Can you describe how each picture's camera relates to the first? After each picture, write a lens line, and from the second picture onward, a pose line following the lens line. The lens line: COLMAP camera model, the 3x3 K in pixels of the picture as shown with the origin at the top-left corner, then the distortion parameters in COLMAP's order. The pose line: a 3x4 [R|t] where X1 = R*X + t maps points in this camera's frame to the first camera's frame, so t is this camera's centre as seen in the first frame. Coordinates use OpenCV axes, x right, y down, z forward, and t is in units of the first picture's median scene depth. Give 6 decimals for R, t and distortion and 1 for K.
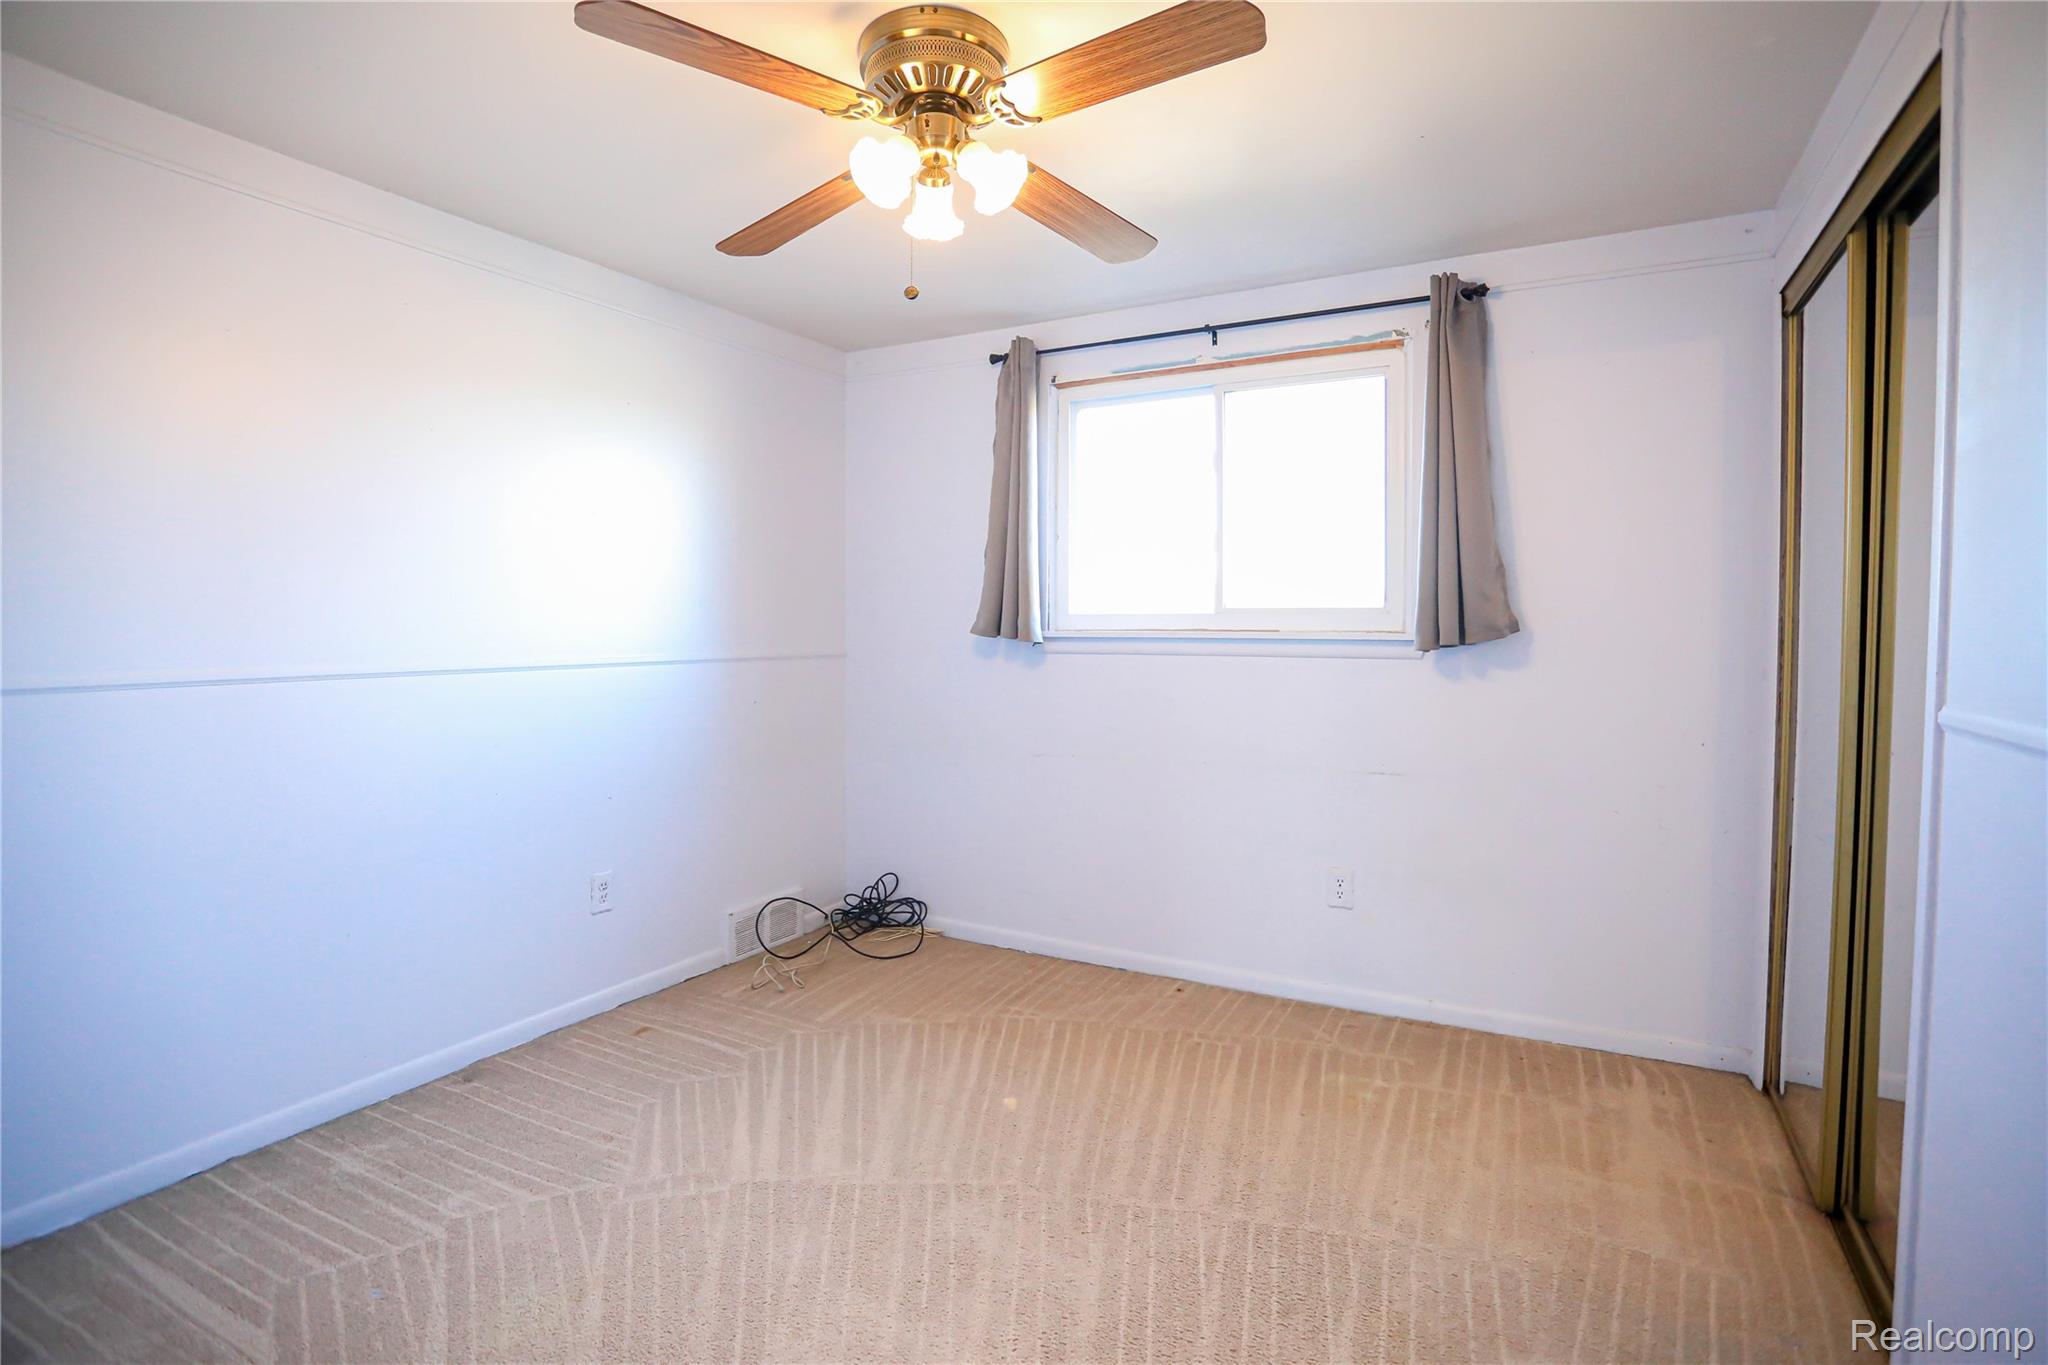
lens RADIAL K [[1001.4, 0, 1025.7], [0, 1001.4, 661.8], [0, 0, 1]] dist [-0.065914, 0.033467]
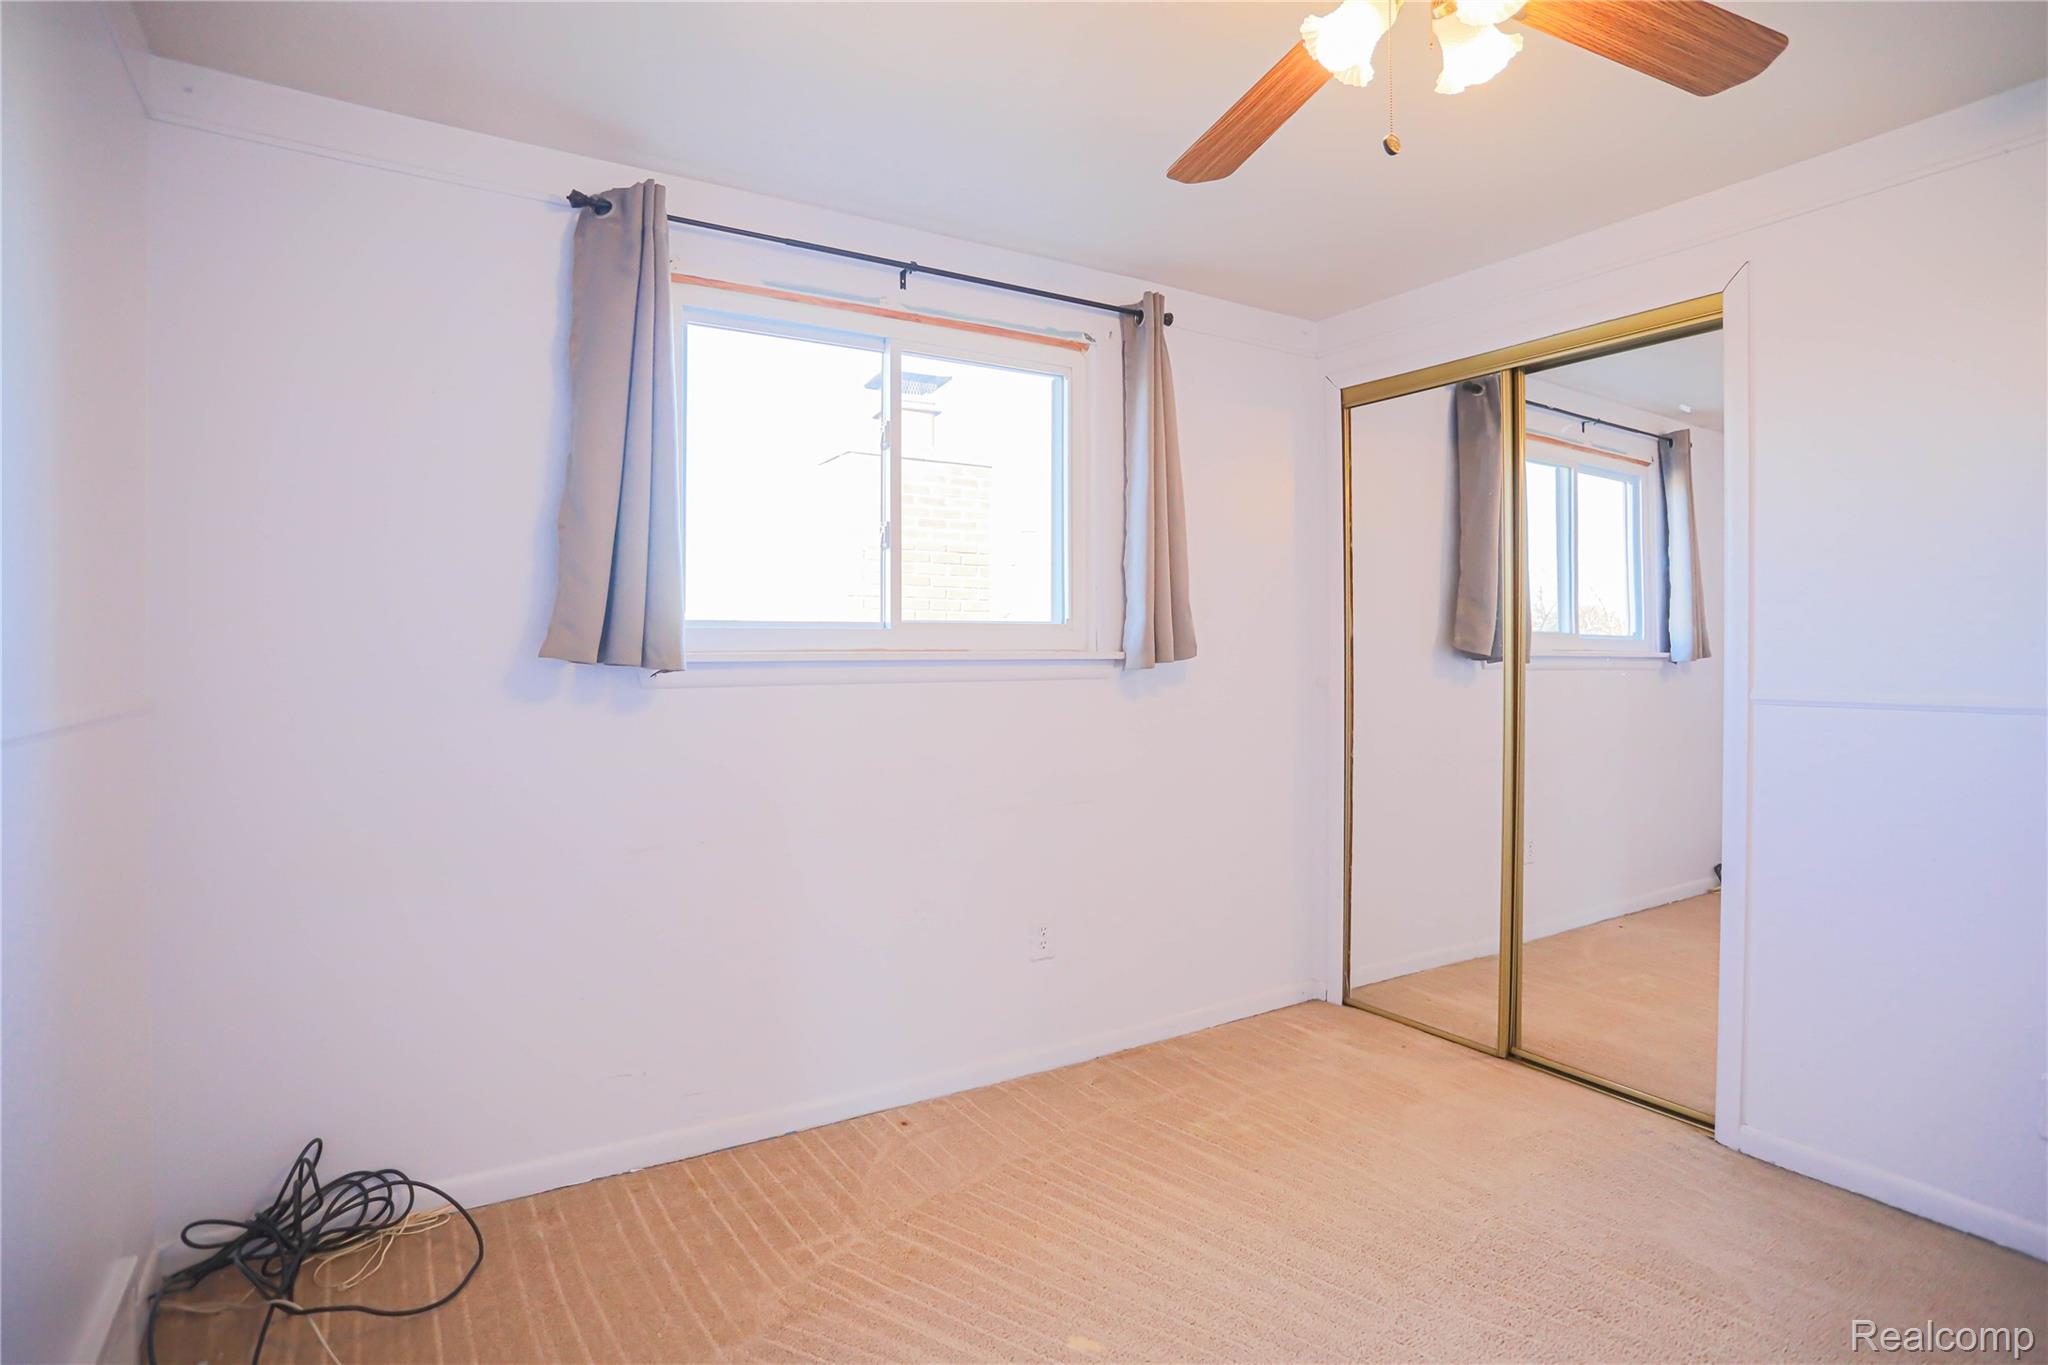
lens RADIAL K [[1065.5, 0, 1041.4], [0, 1065.5, 656.2], [0, 0, 1]] dist [-0.076811, 0.040869]
pose [[0.475666, -0.008149, 0.879588, -0.532363], [0.035838, 0.999306, -0.010122, -0.015476], [-0.878895, 0.036338, 0.475628, 0.550116]]
